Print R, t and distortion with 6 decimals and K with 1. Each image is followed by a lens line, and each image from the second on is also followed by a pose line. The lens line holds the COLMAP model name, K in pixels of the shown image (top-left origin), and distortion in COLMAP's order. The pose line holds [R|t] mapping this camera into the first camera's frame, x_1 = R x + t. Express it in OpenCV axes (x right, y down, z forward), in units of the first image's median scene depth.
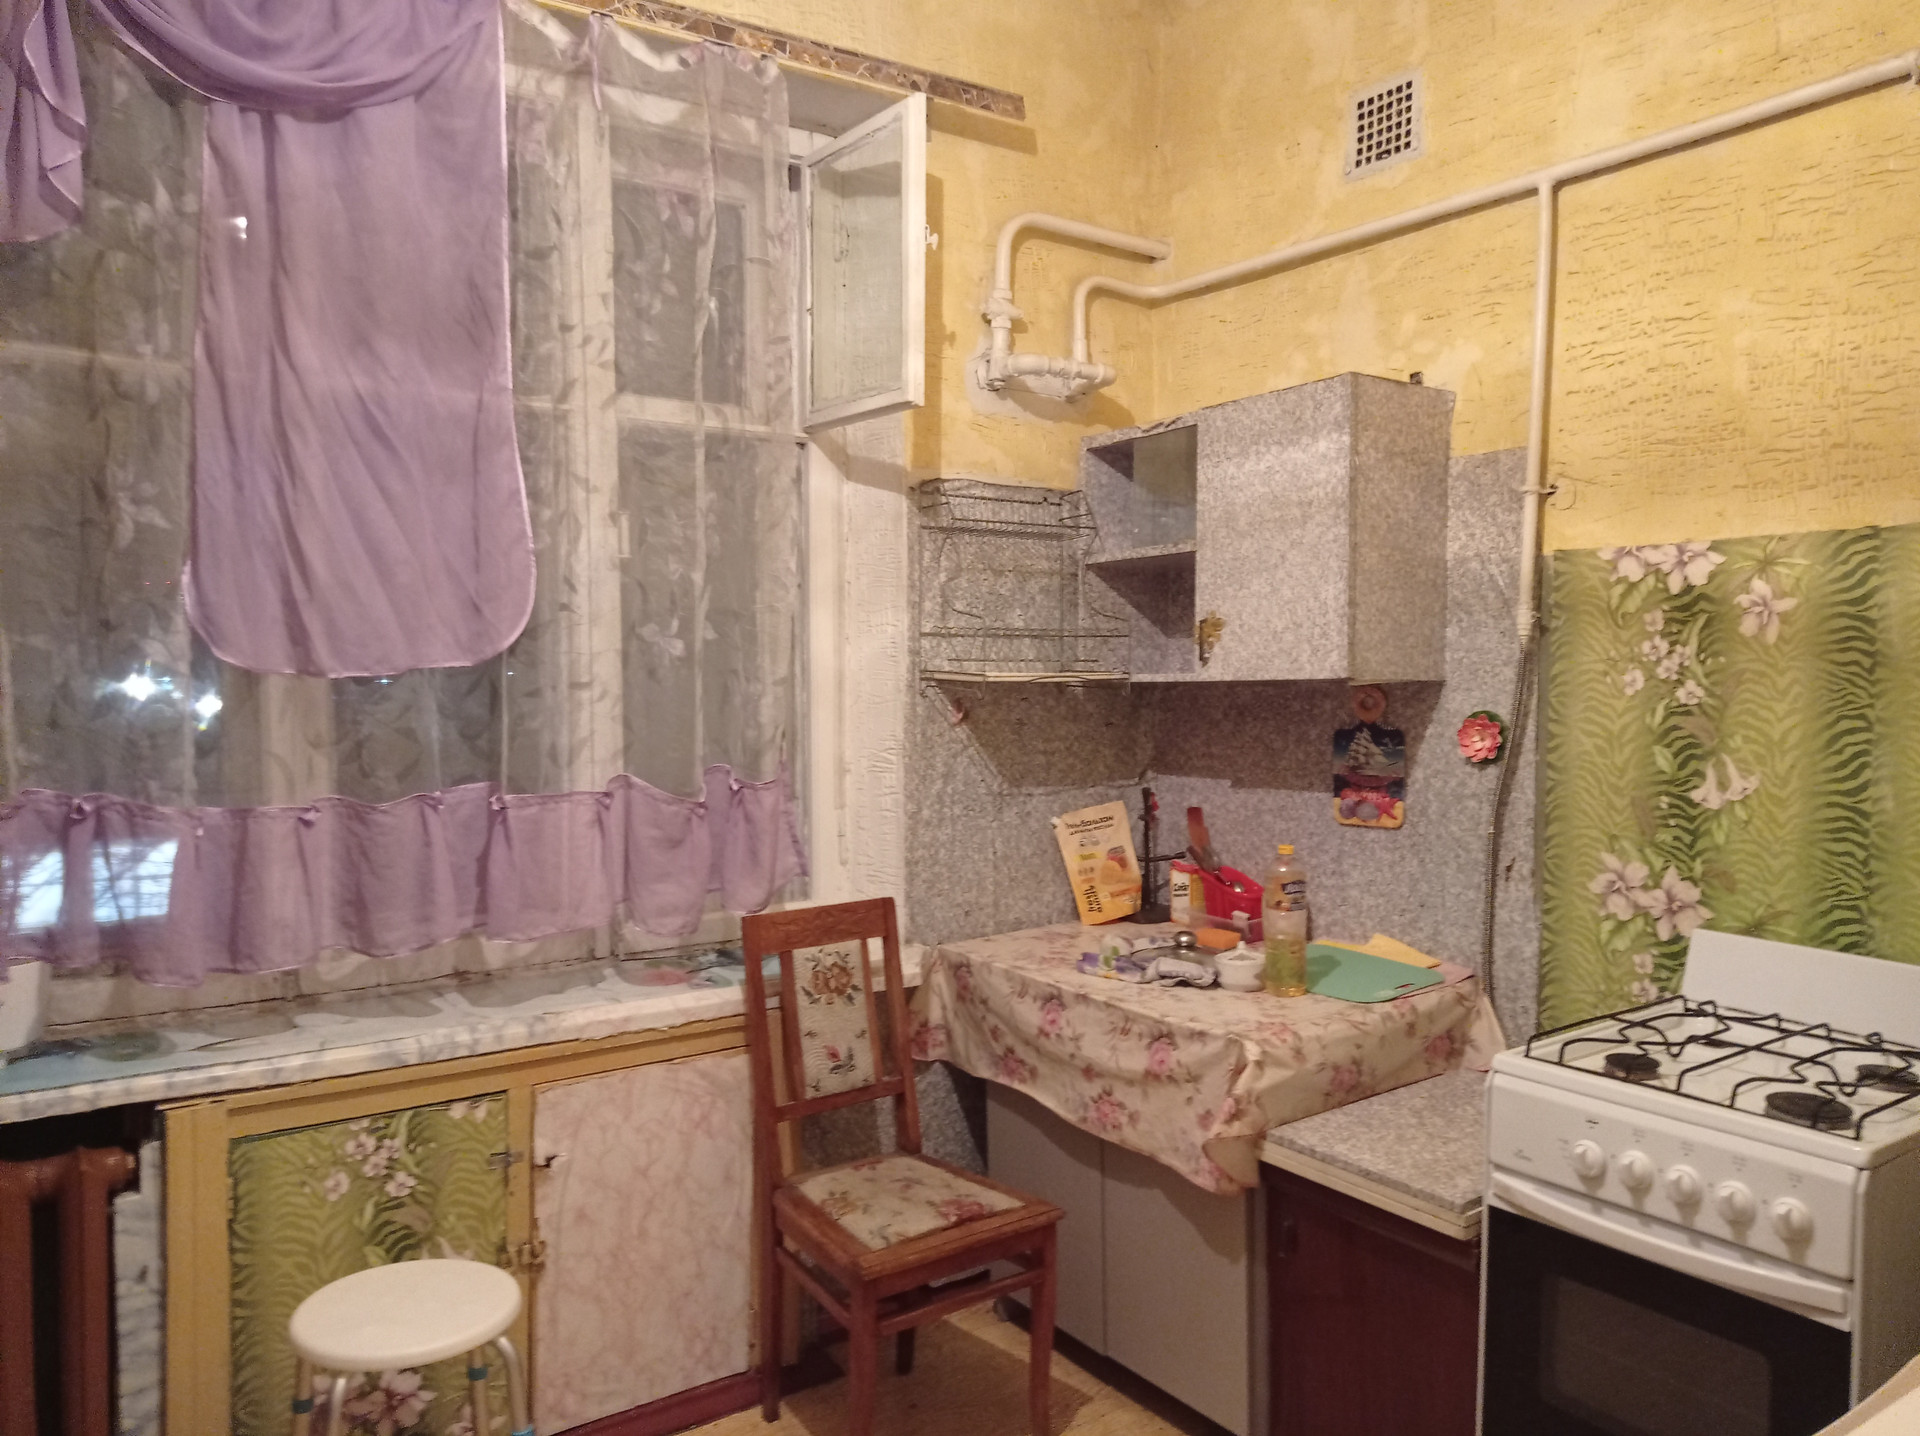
lens RADIAL K [[1437.4, 0, 969.7], [0, 1437.4, 715.0], [0, 0, 1]] dist [0.115638, -0.189118]
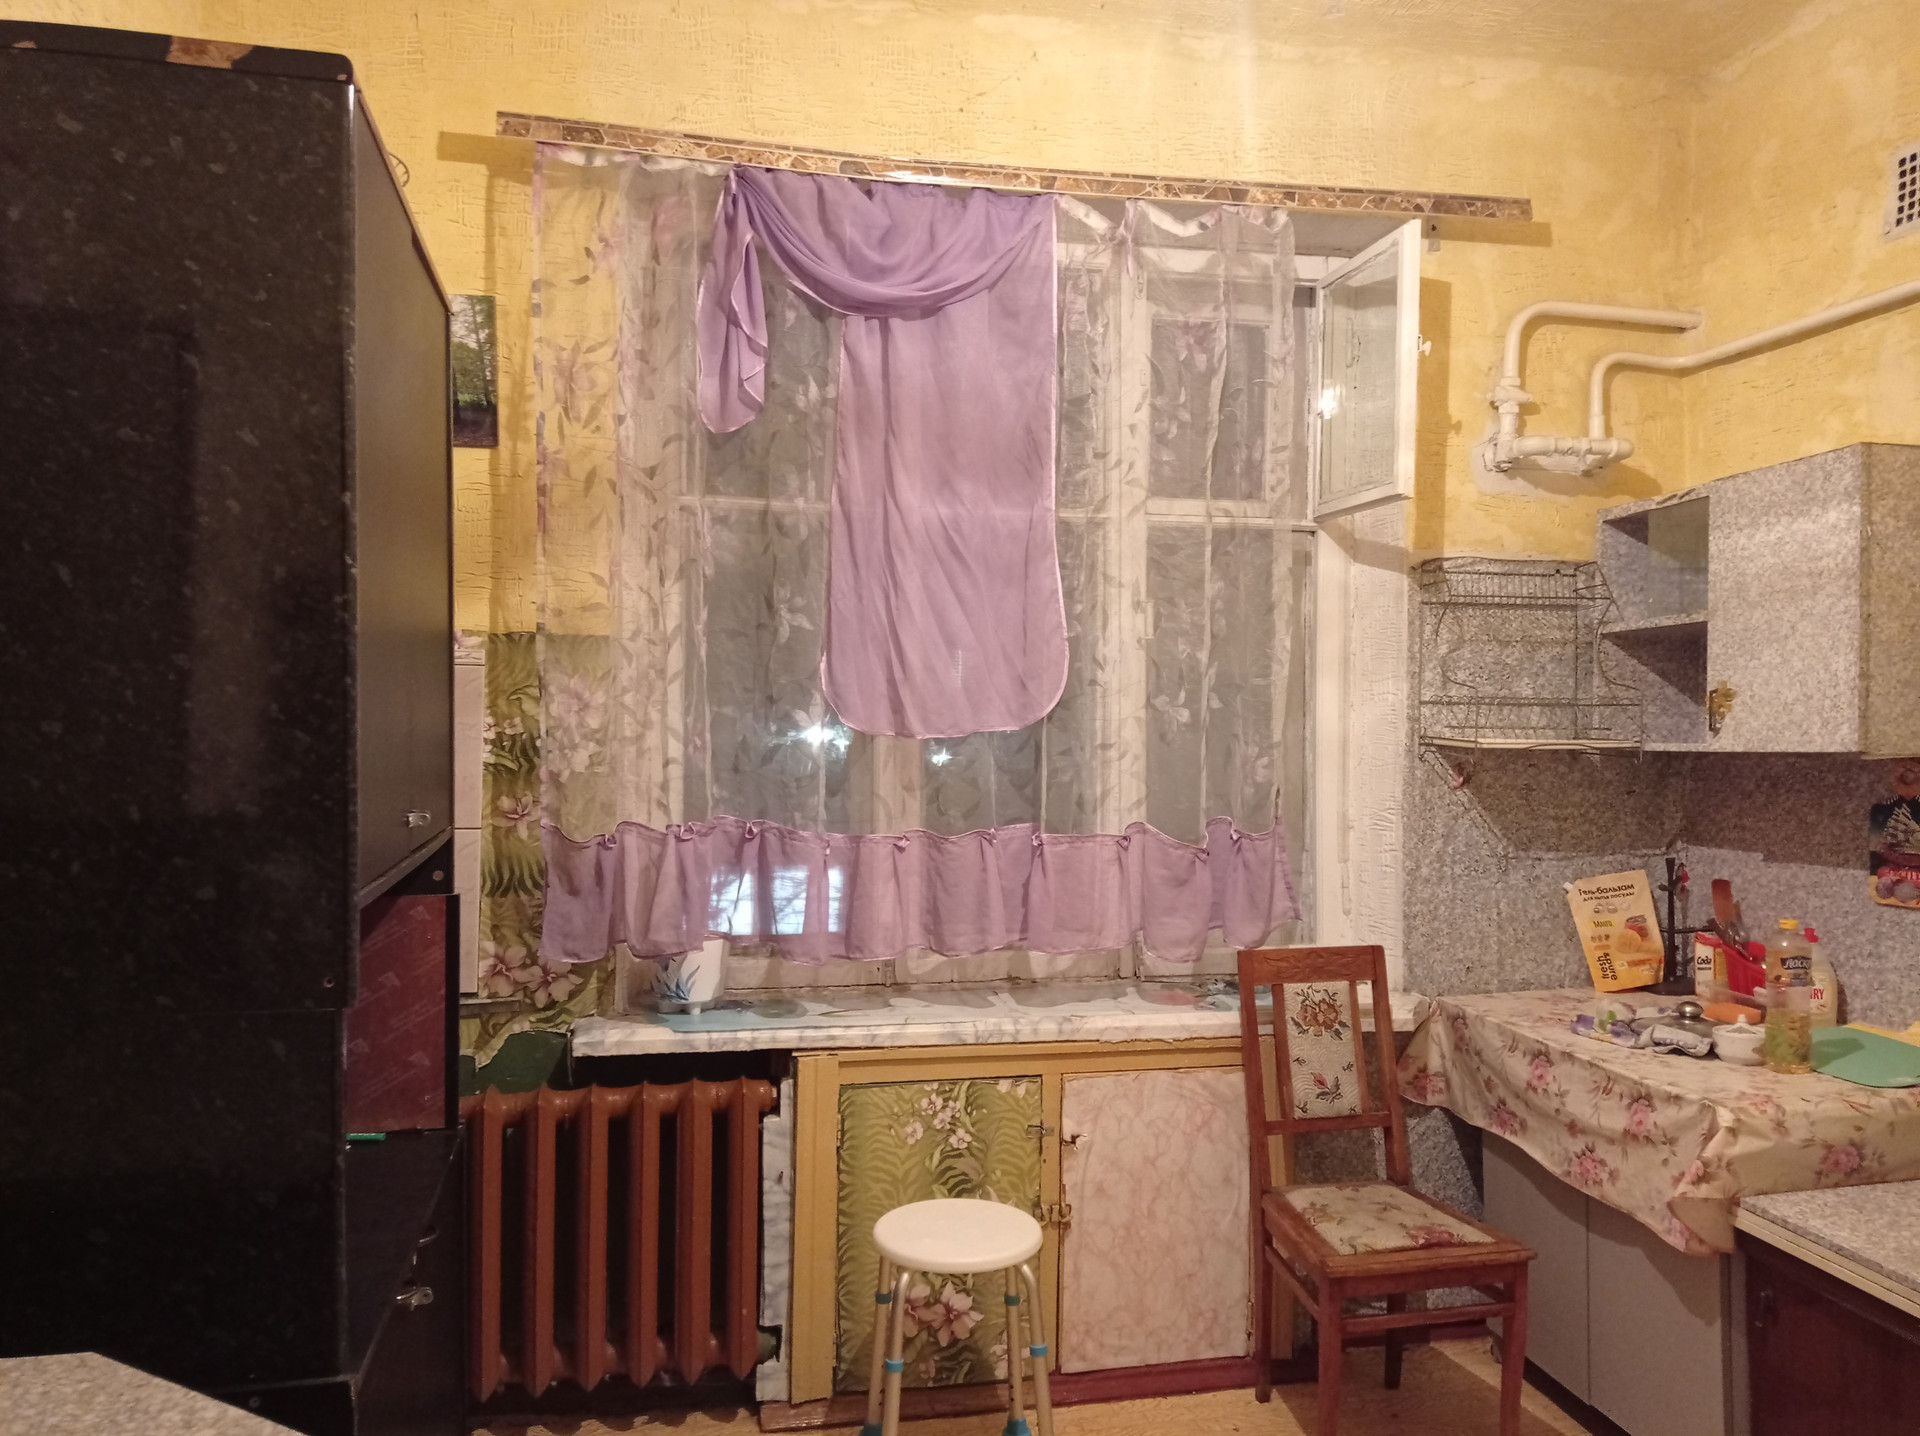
lens RADIAL K [[1437.4, 0, 969.7], [0, 1437.4, 715.0], [0, 0, 1]] dist [0.115638, -0.189118]
pose [[0.917041, 0.007232, -0.398728, 0.103537], [-0.022411, 0.999190, -0.033421, -0.003805], [0.398163, 0.039585, 0.916460, -0.144393]]
